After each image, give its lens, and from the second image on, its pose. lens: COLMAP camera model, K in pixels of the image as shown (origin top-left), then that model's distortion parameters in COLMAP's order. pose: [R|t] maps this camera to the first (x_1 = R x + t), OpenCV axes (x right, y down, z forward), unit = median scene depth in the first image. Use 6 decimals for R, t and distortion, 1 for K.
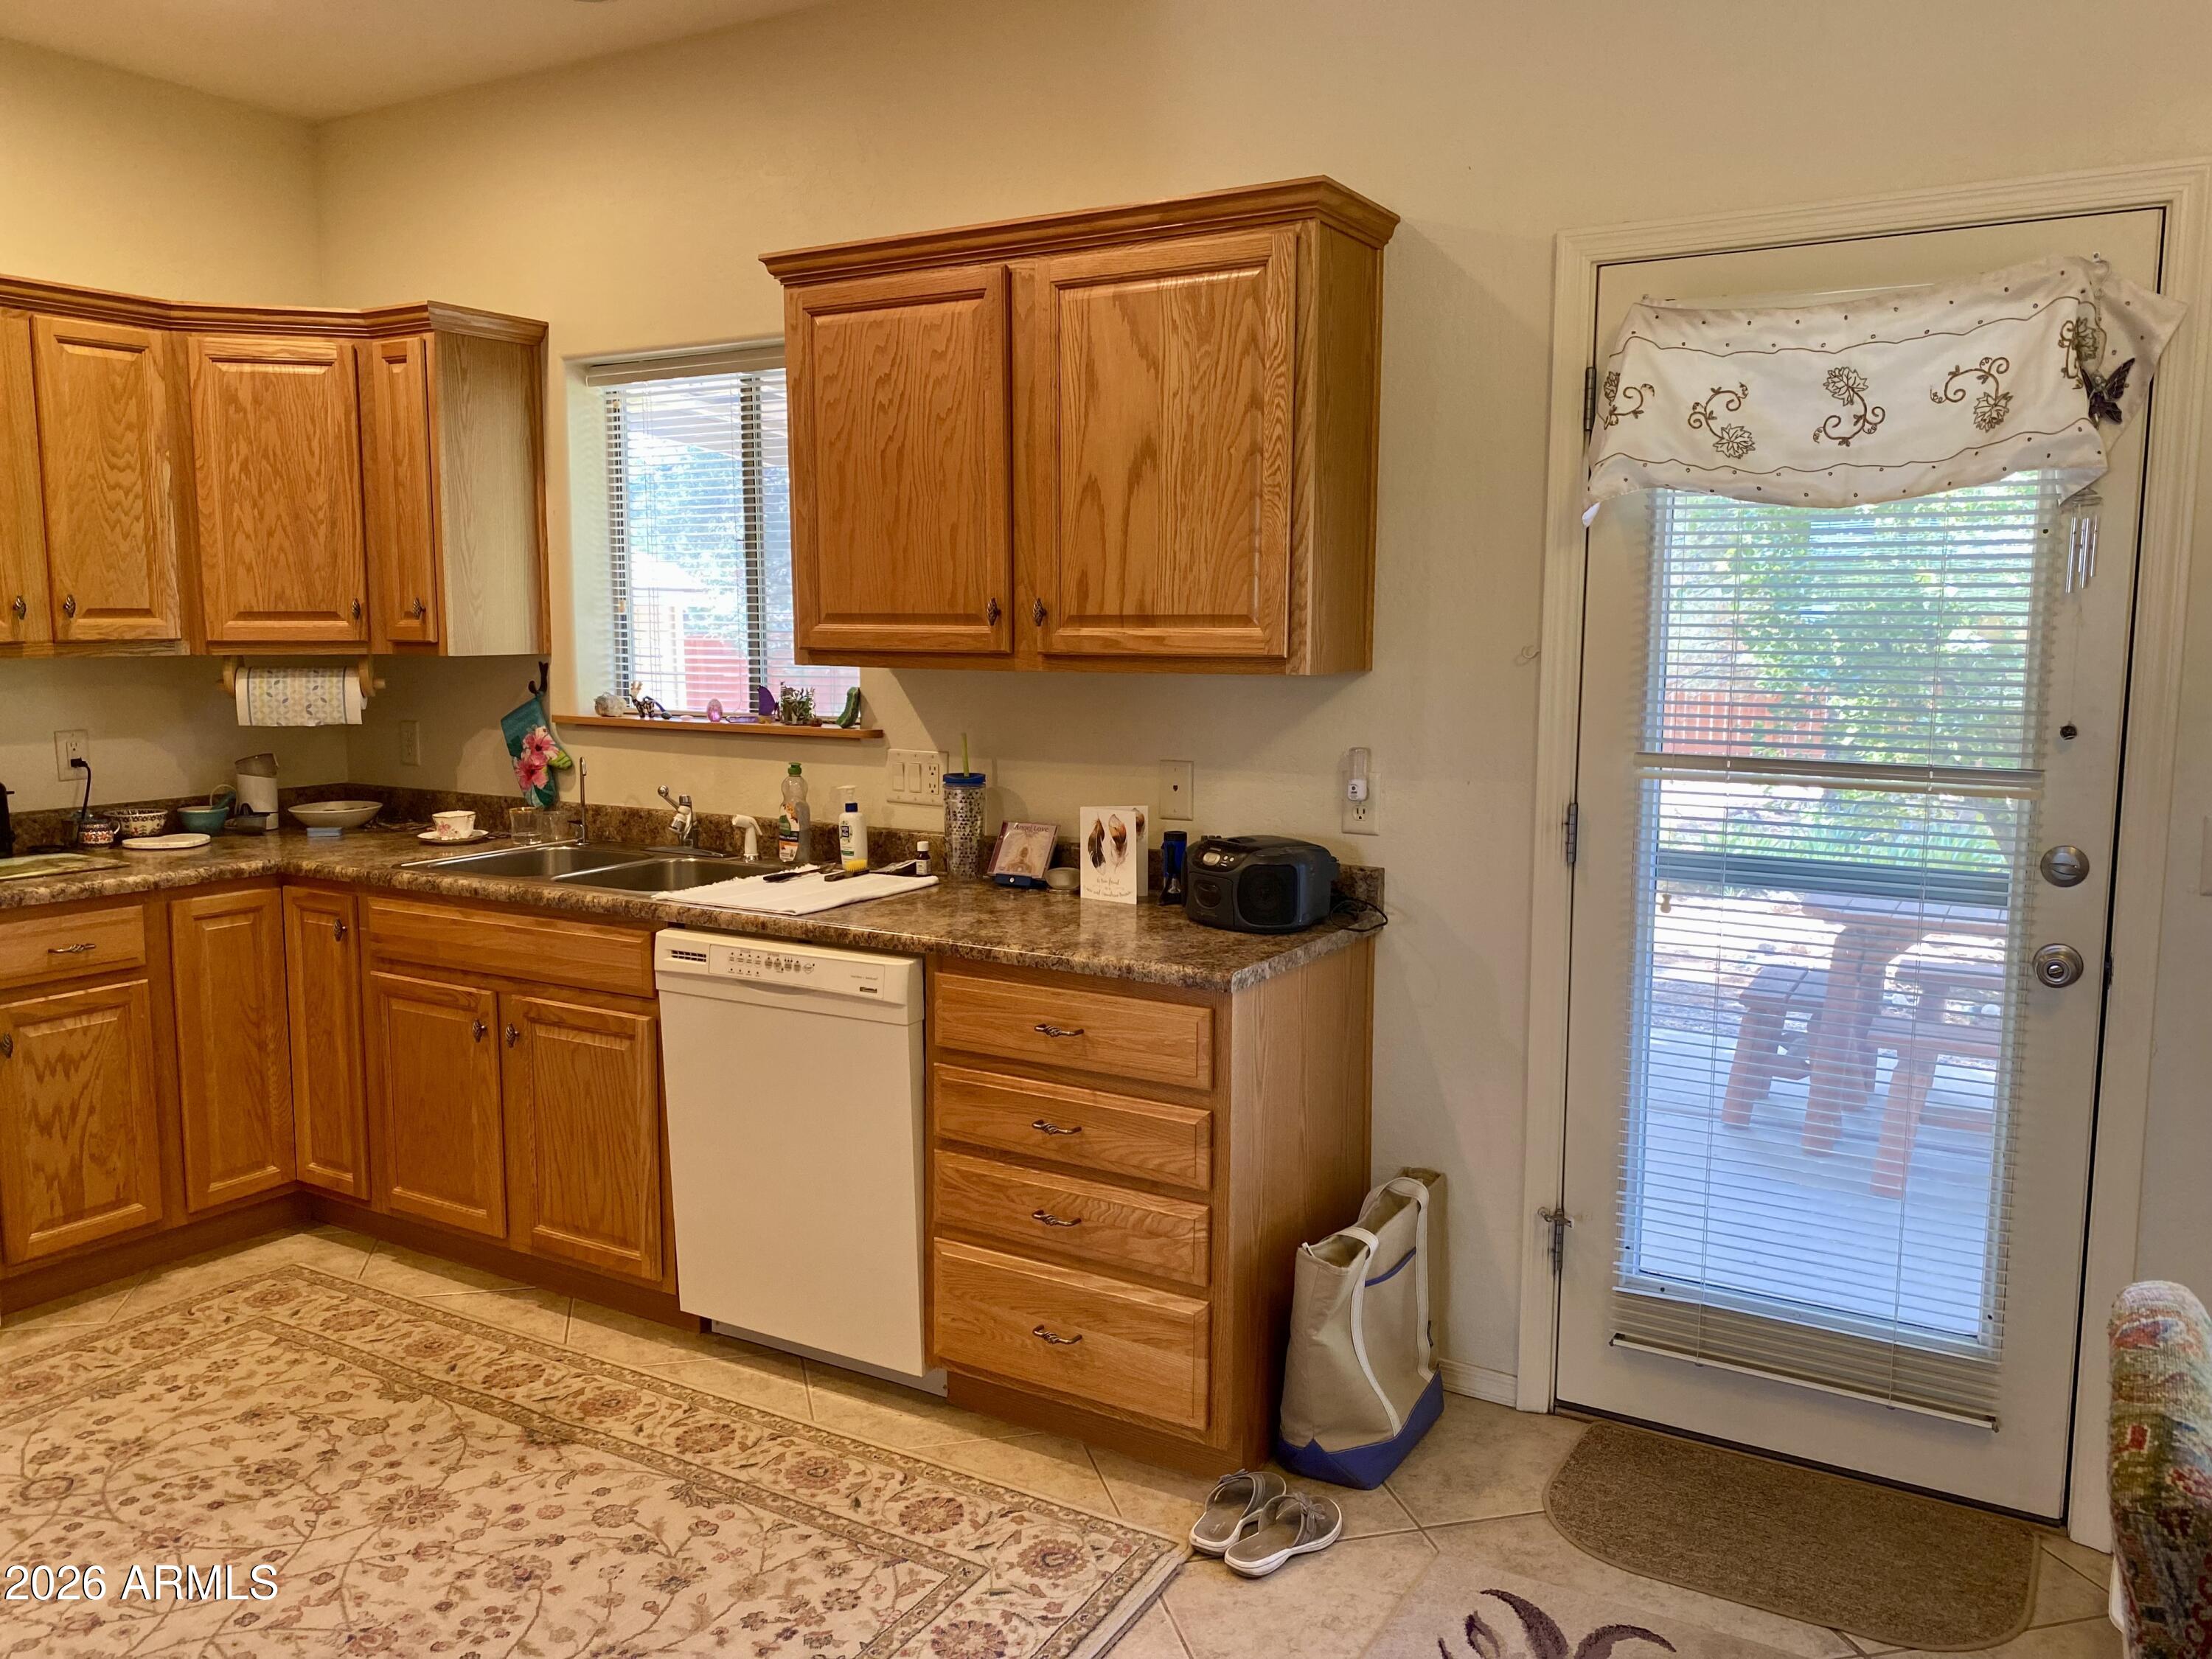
lens RADIAL K [[1691.3, 0, 1093.6], [0, 1691.3, 821.8], [0, 0, 1]] dist [0.060949, -0.087005]
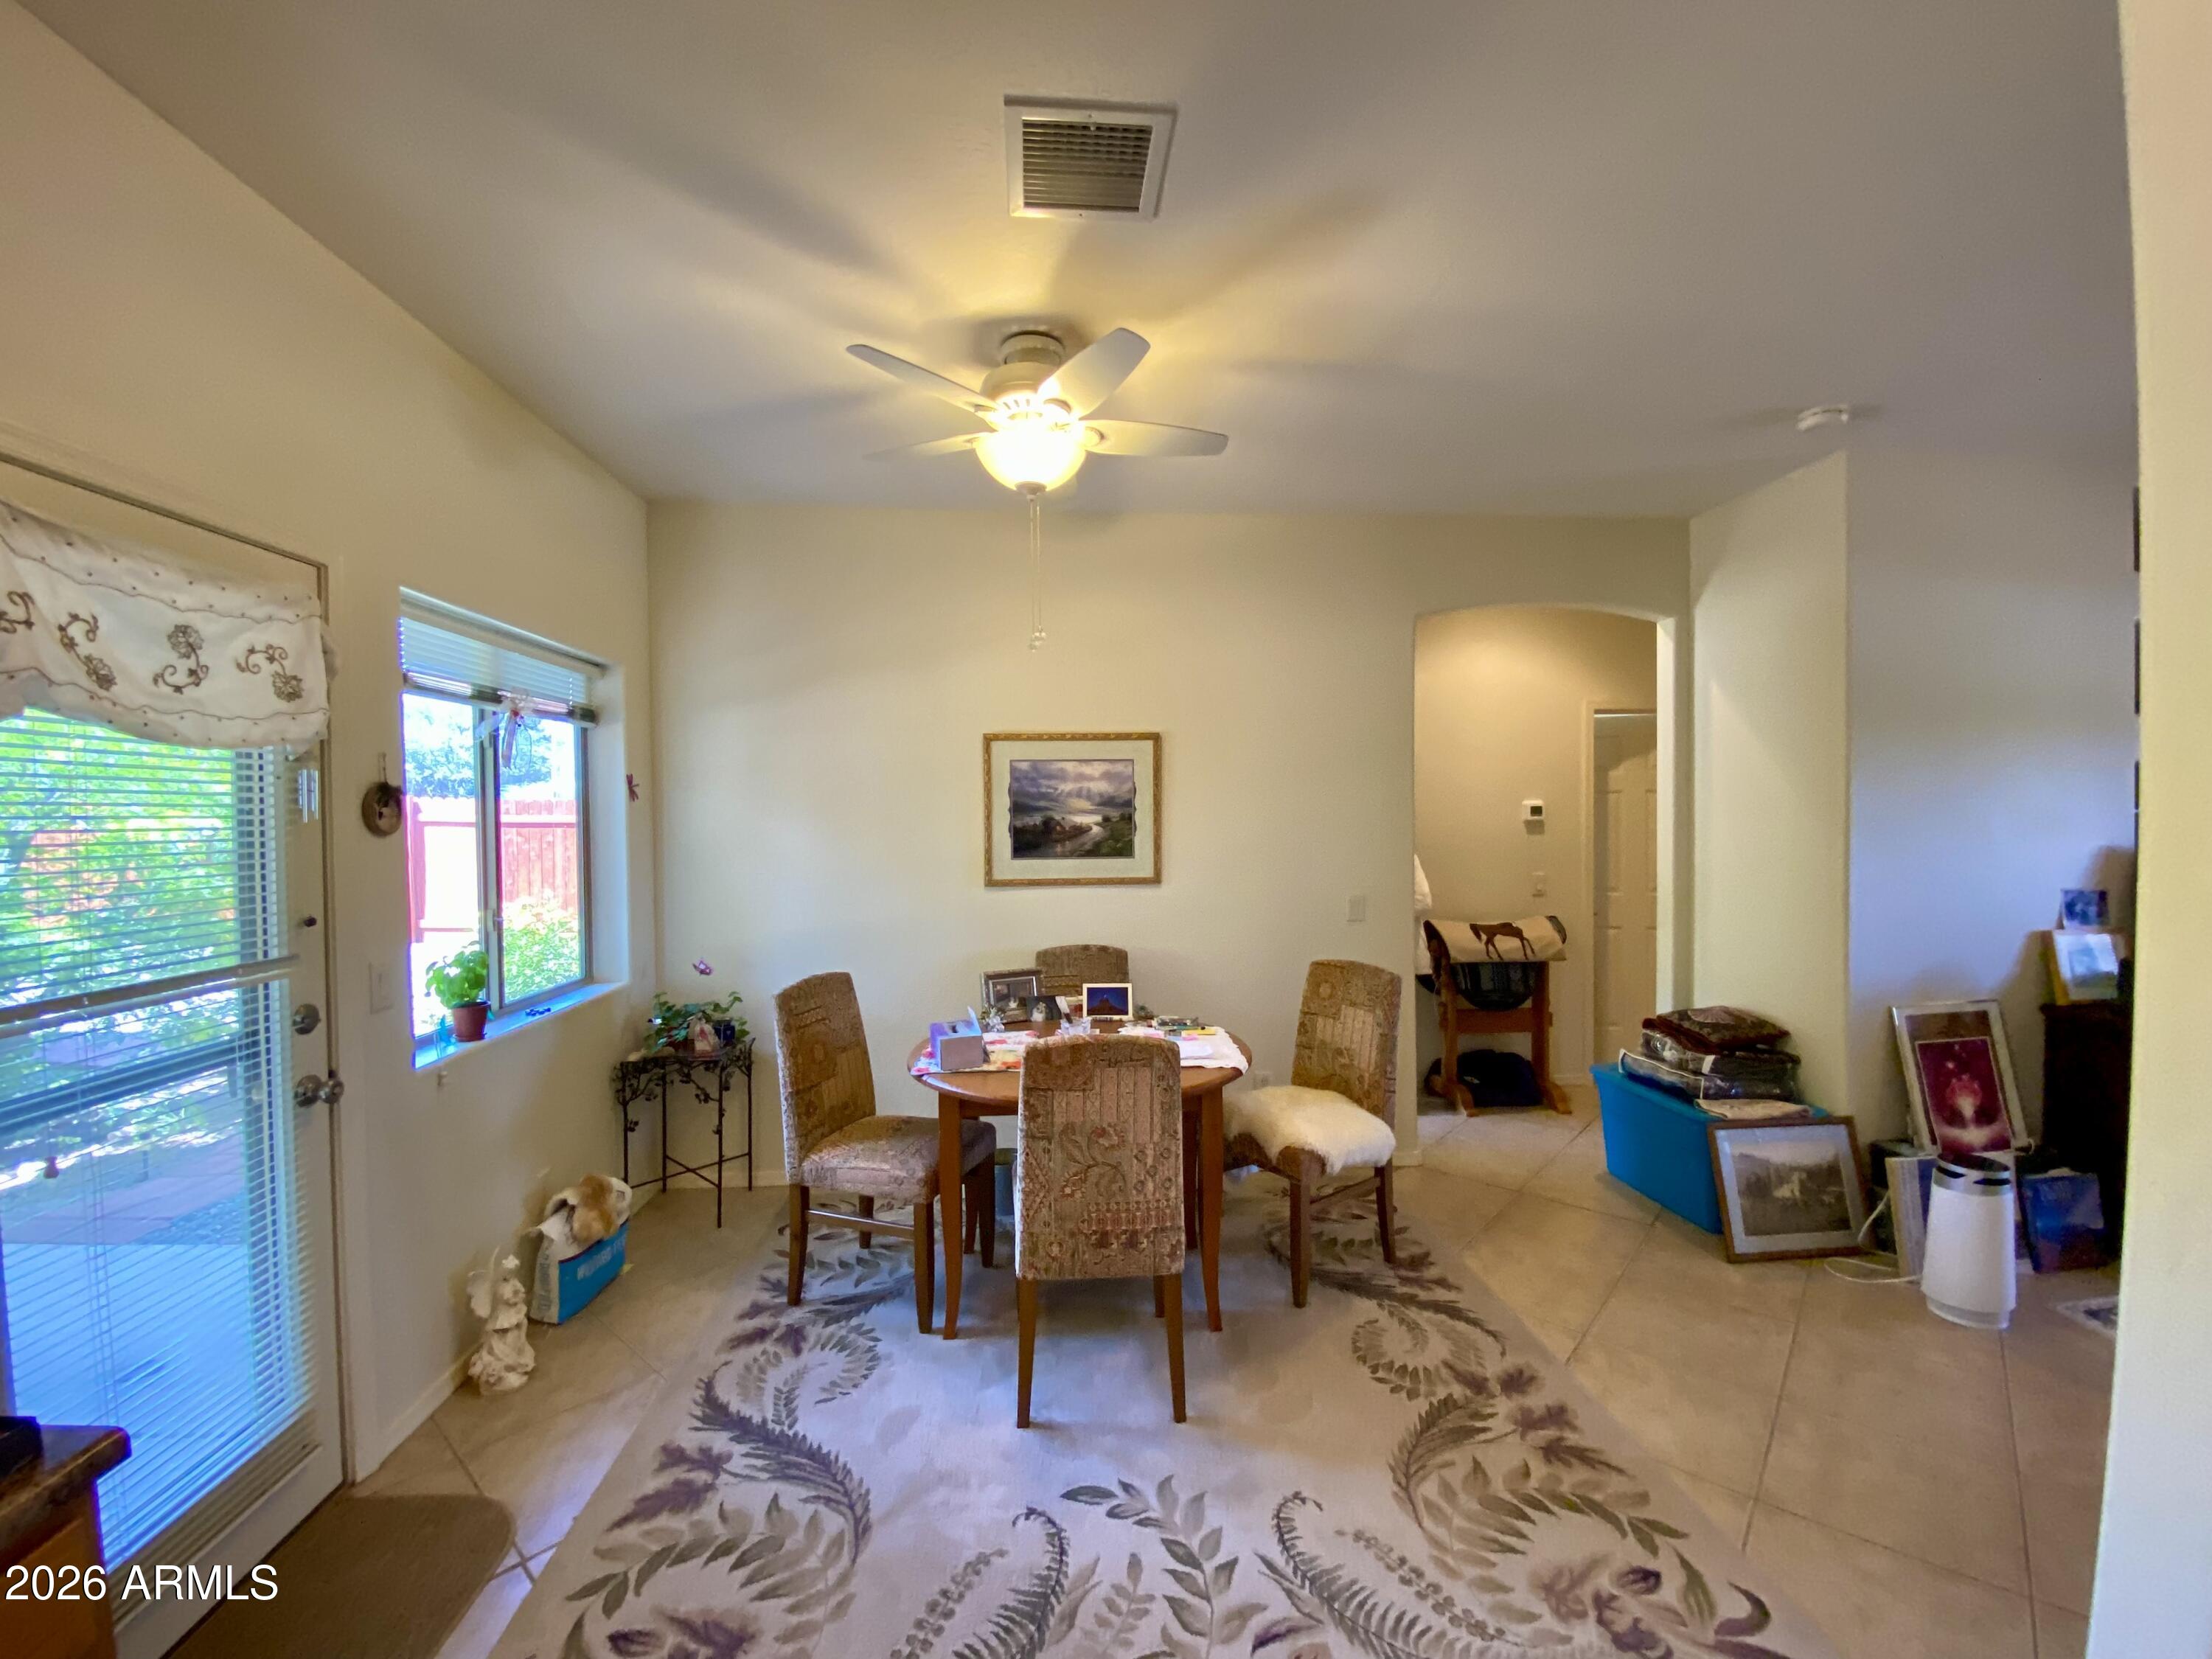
lens RADIAL K [[919.4, 0, 1099.5], [0, 919.4, 831.3], [0, 0, 1]] dist [0.014067, -0.016368]
pose [[-0.570305, -0.017209, 0.821252, -0.367511], [0.102485, 0.990478, 0.091923, -0.114273], [-0.815014, 0.136590, -0.563111, 0.790839]]
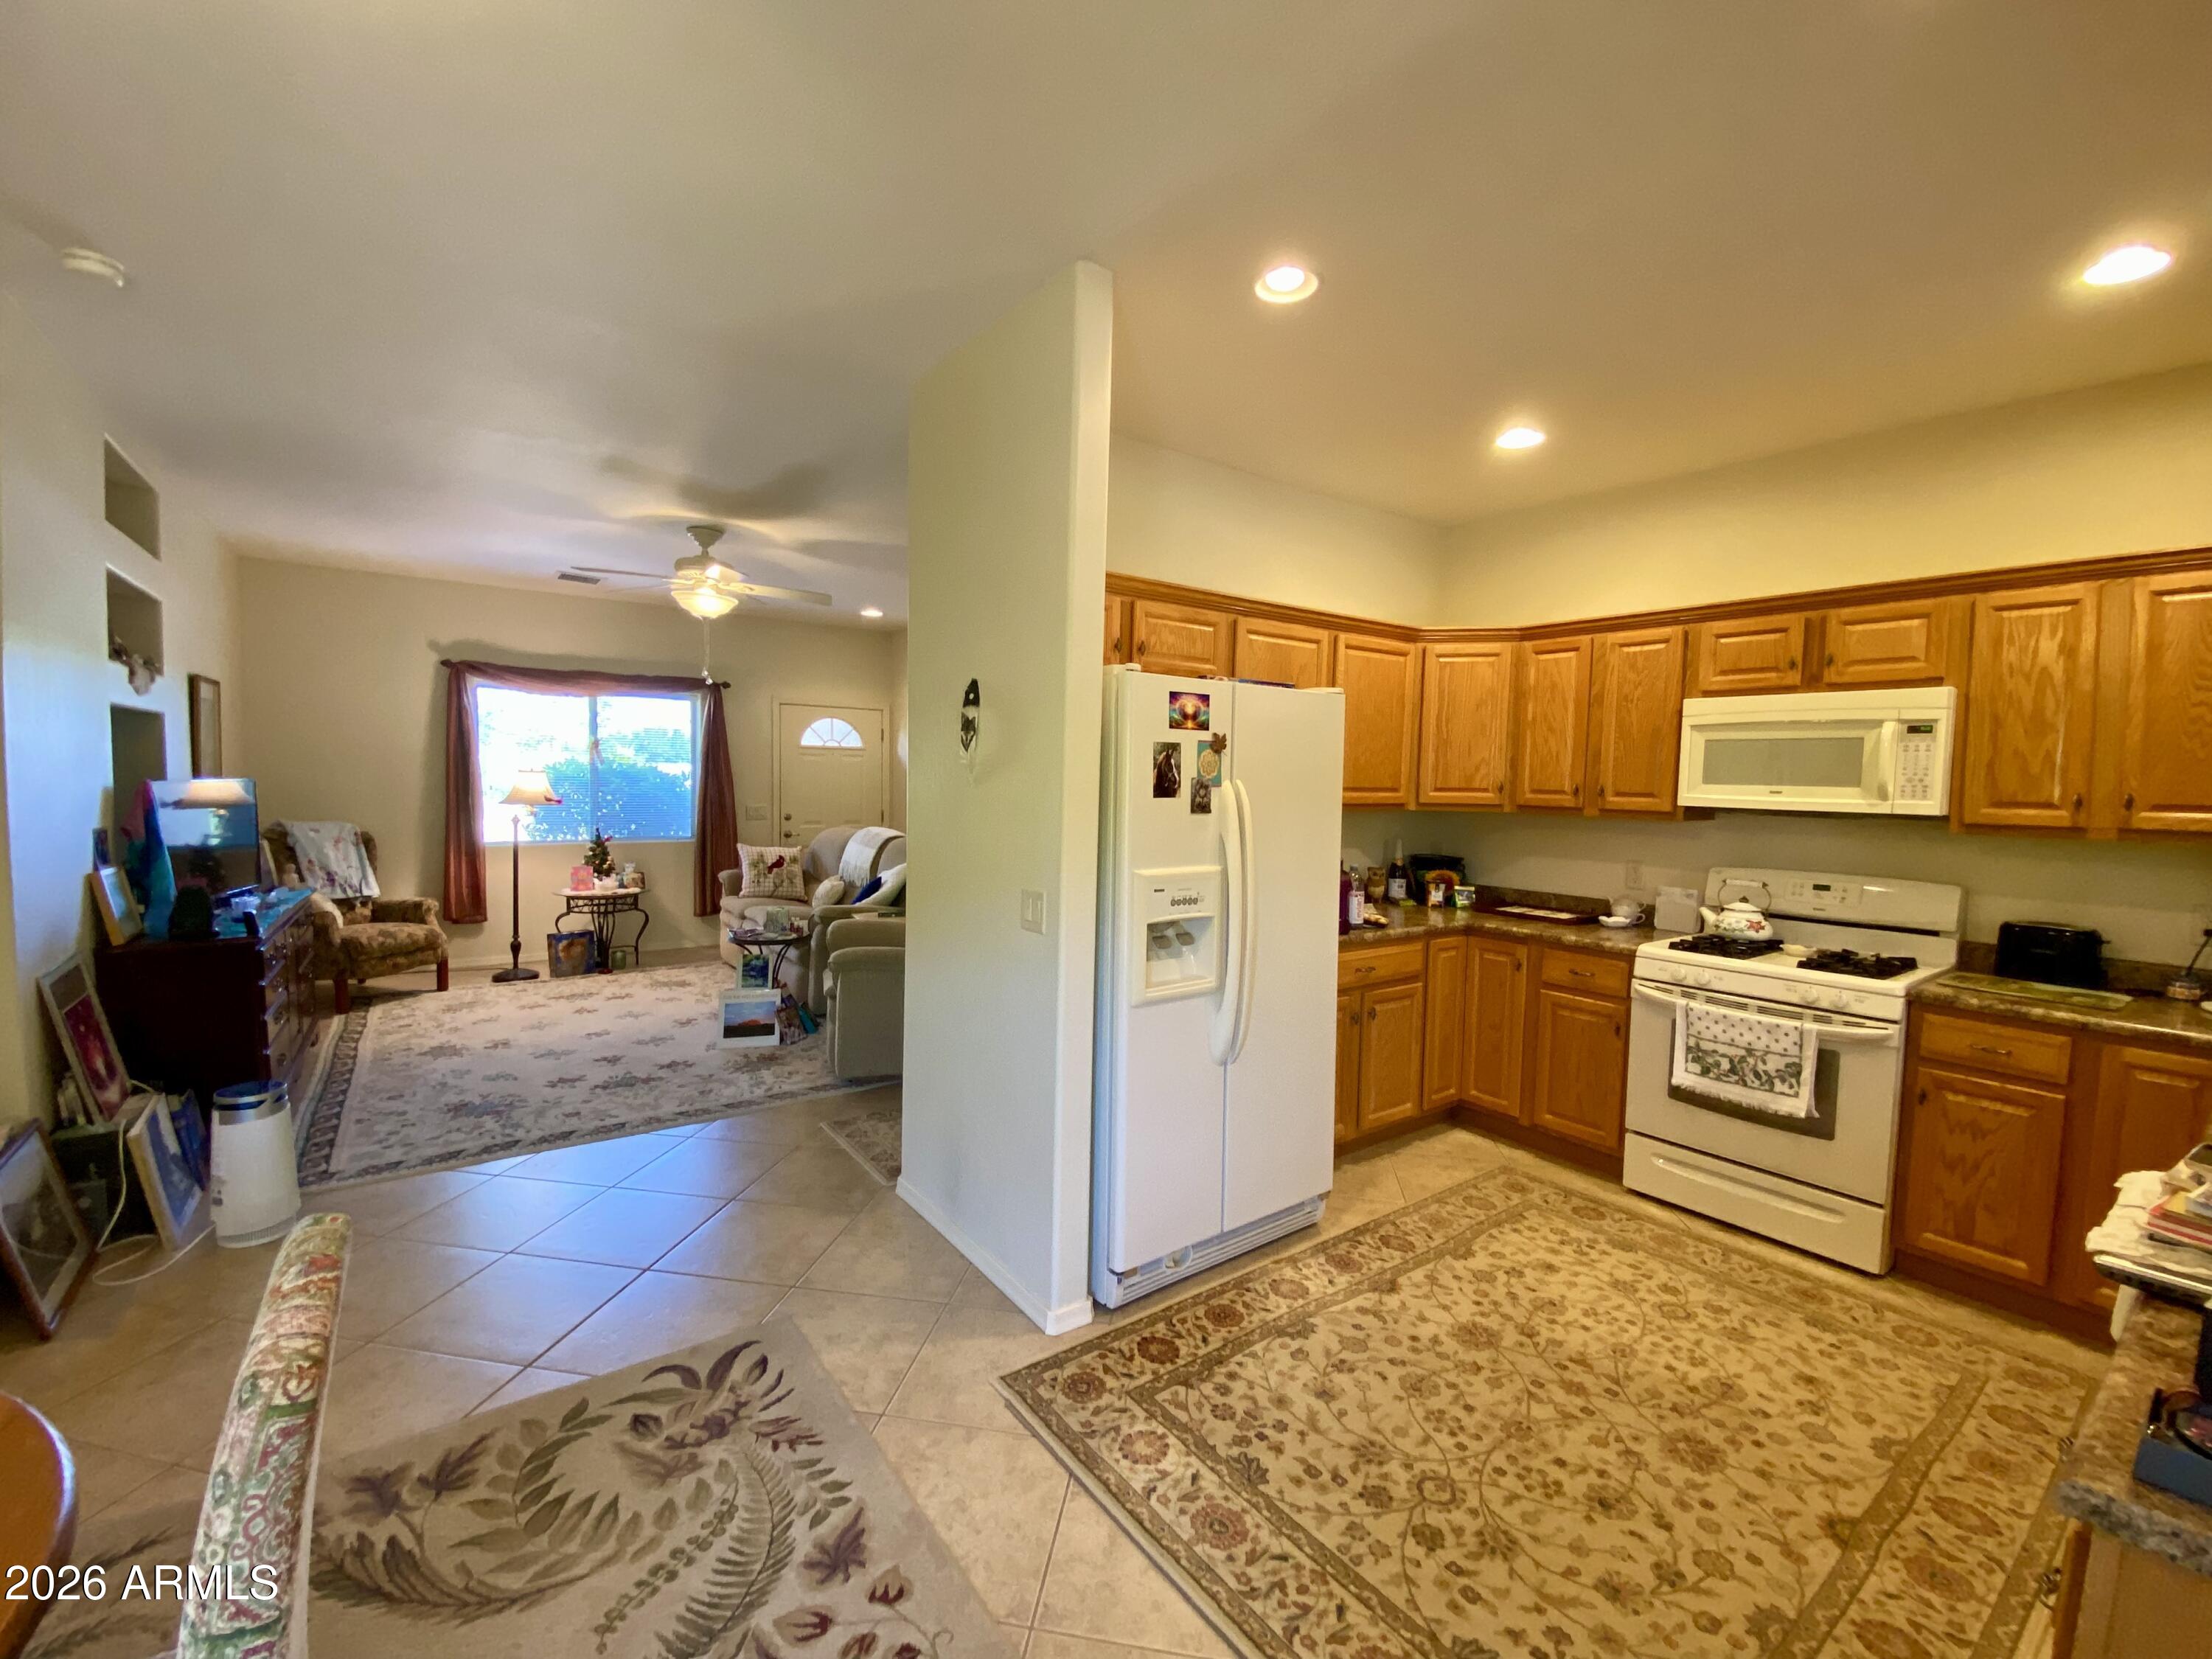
lens RADIAL K [[919.4, 0, 1097.3], [0, 919.4, 830.4], [0, 0, 1]] dist [0.014067, -0.016368]
pose [[-0.392361, 0.039697, -0.918954, 0.418247], [-0.133259, 0.986075, 0.099493, -0.091014], [0.910107, 0.161496, -0.381607, 0.731038]]
